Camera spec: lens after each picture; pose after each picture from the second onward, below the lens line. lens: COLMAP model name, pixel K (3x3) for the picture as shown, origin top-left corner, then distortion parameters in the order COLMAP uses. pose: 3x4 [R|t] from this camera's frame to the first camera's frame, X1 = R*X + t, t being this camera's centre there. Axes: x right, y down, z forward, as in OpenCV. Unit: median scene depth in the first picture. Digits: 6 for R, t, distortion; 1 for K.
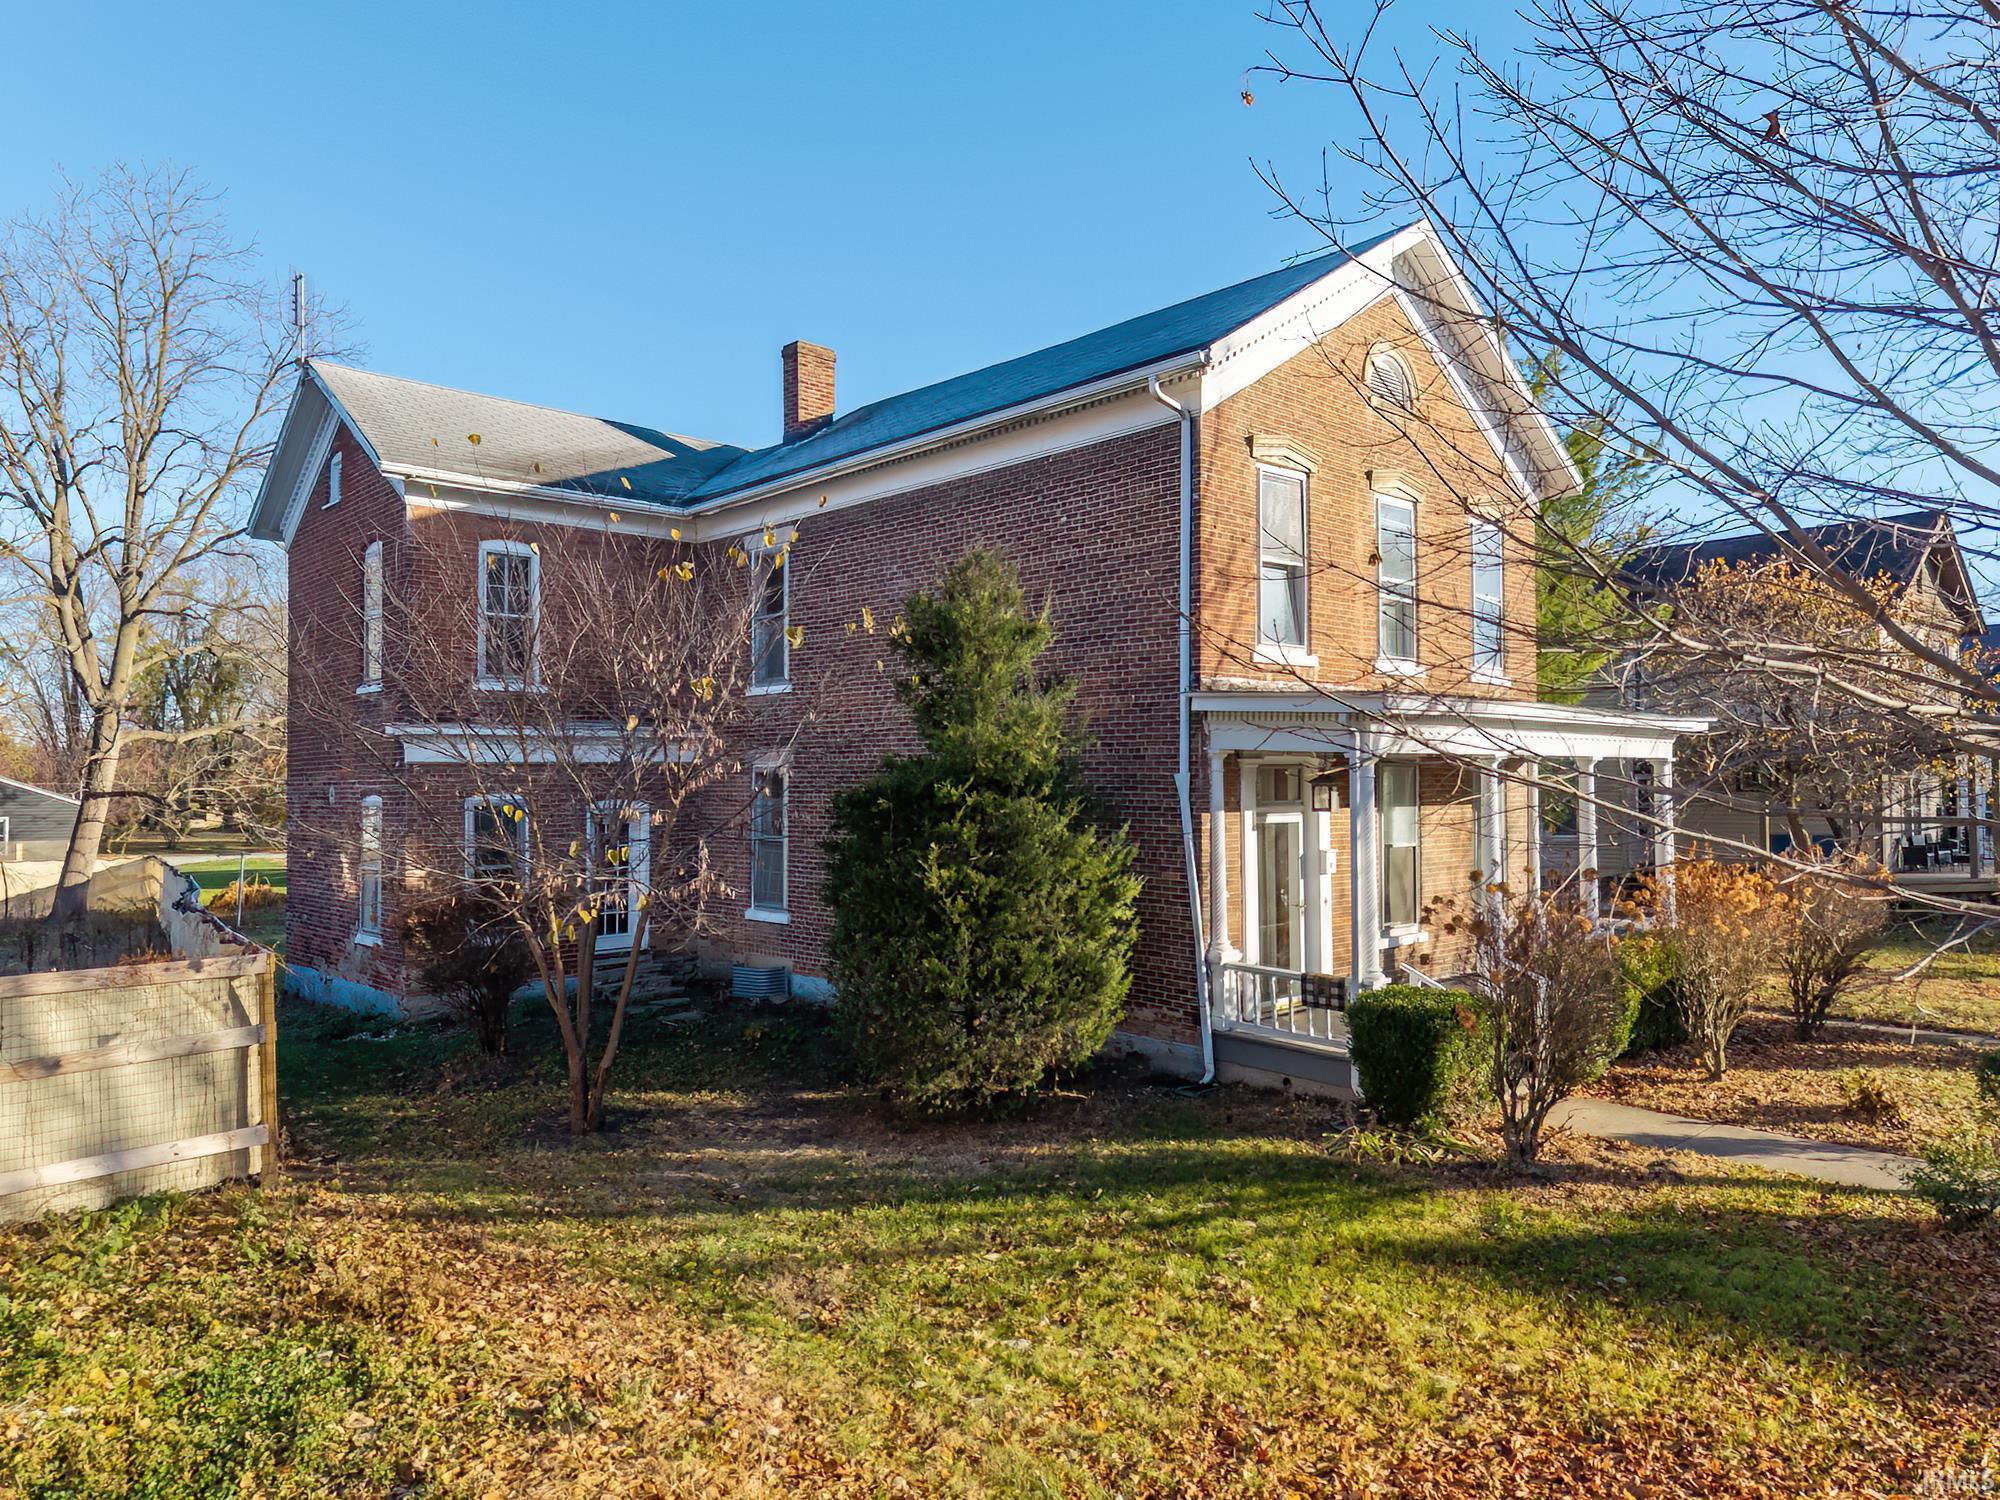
lens RADIAL K [[1368.4, 0, 1000.0], [0, 1368.4, 750.0], [0, 0, 1]] dist [0.074848, -0.056462]
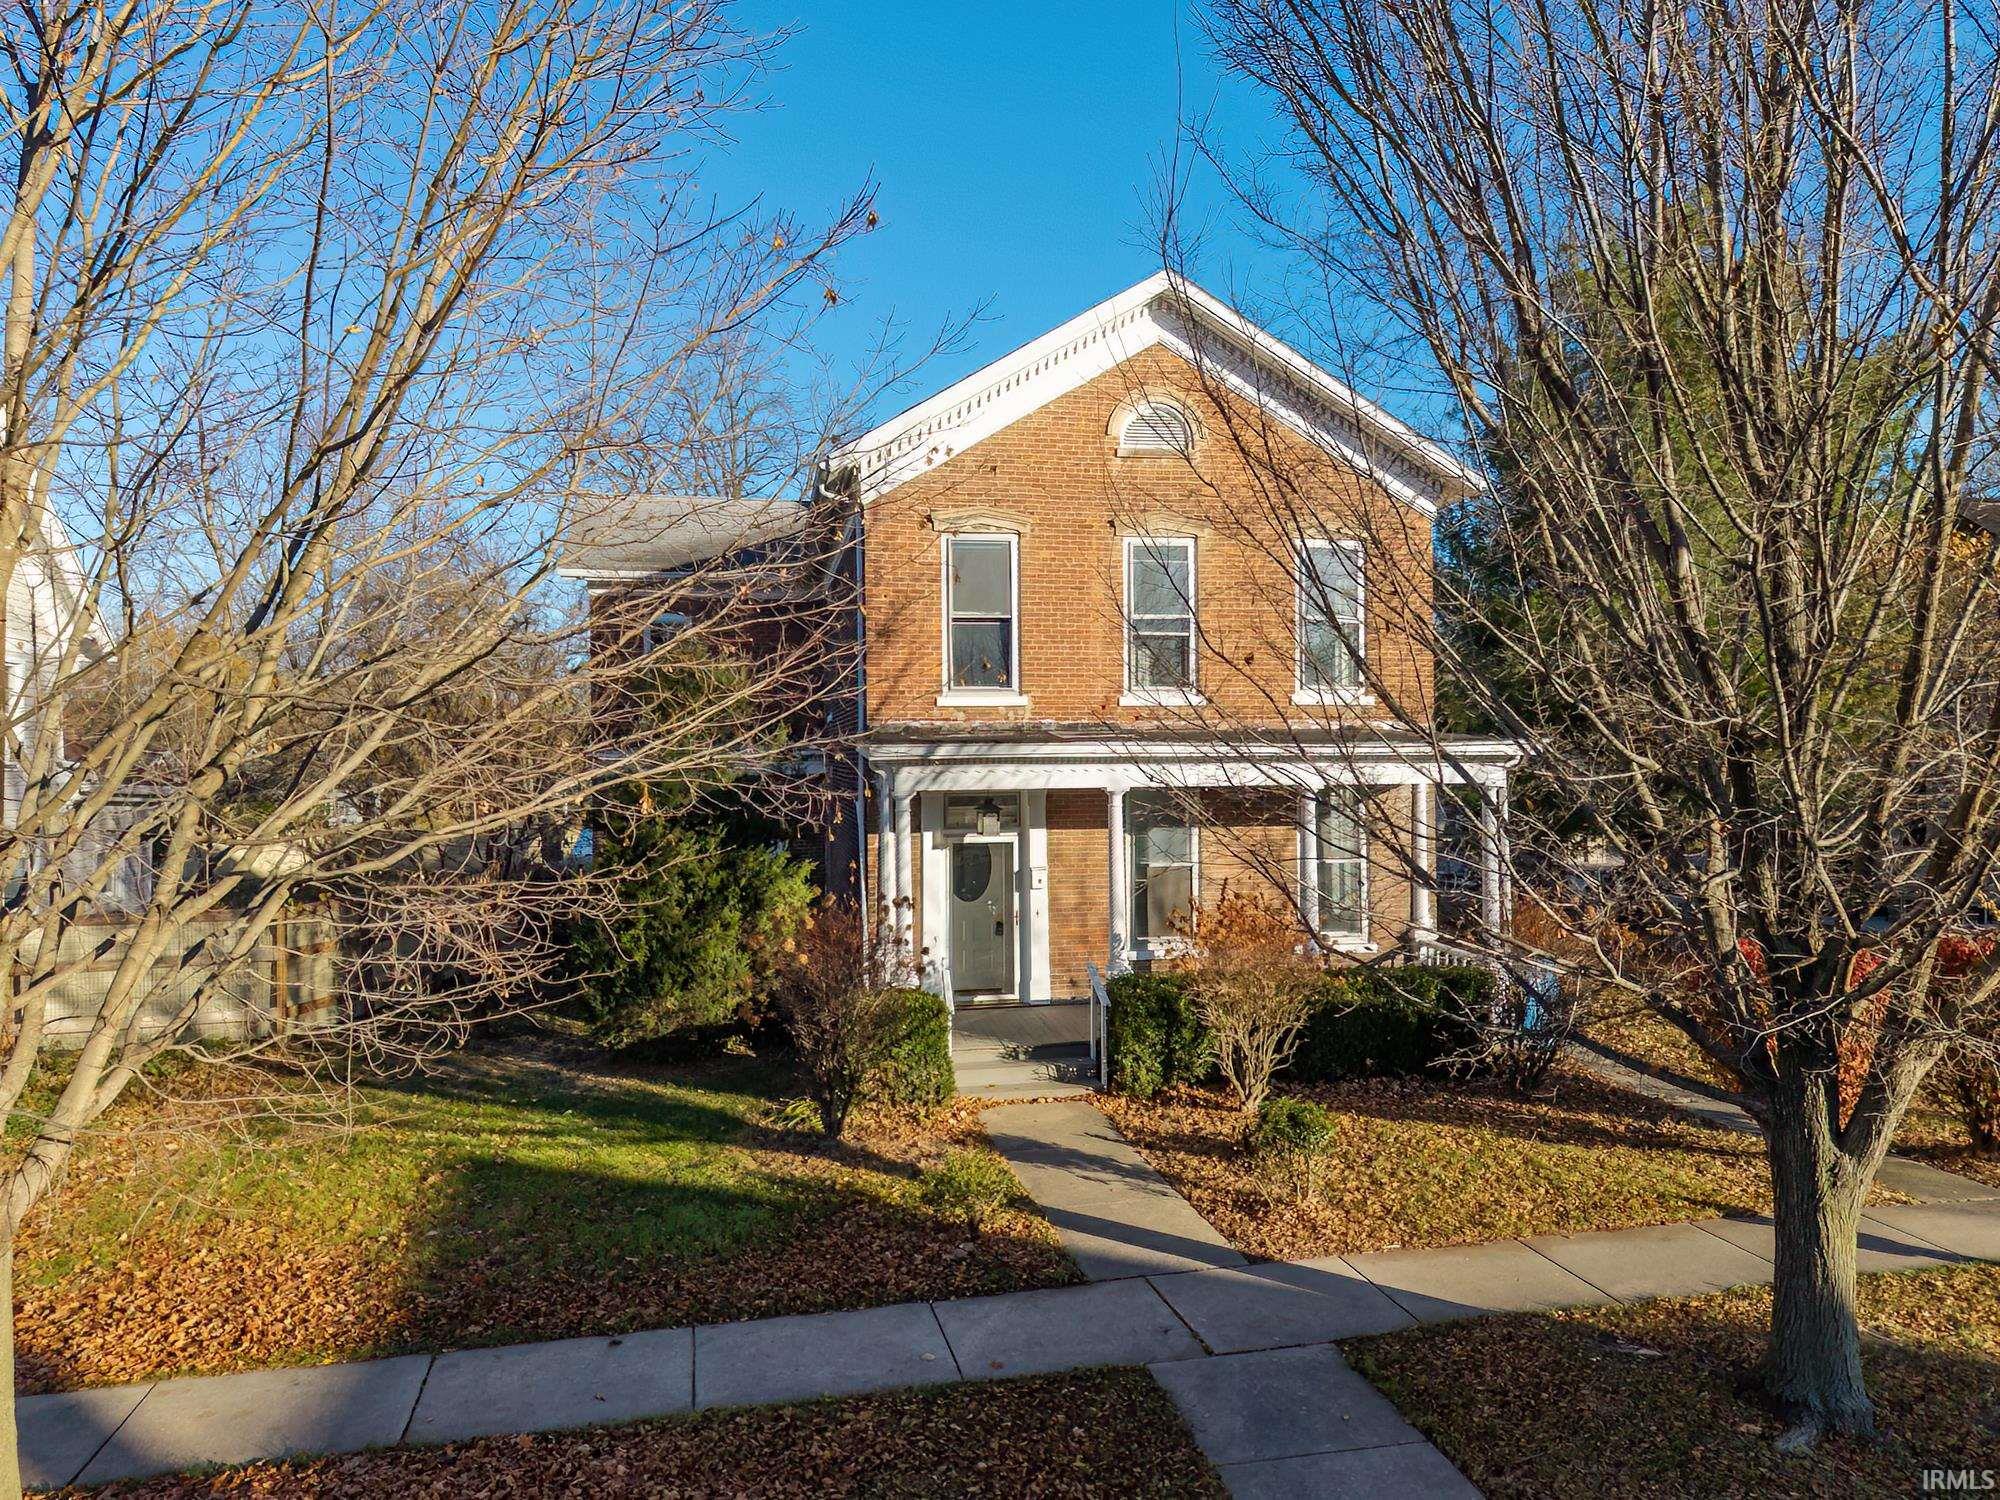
lens RADIAL K [[1368.4, 0, 1000.0], [0, 1368.4, 750.0], [0, 0, 1]] dist [0.074848, -0.056462]
pose [[0.823272, 0.010676, -0.567546, 0.851778], [0.013698, 0.999158, 0.038665, -0.068156], [0.567481, -0.039606, 0.822433, 0.061020]]
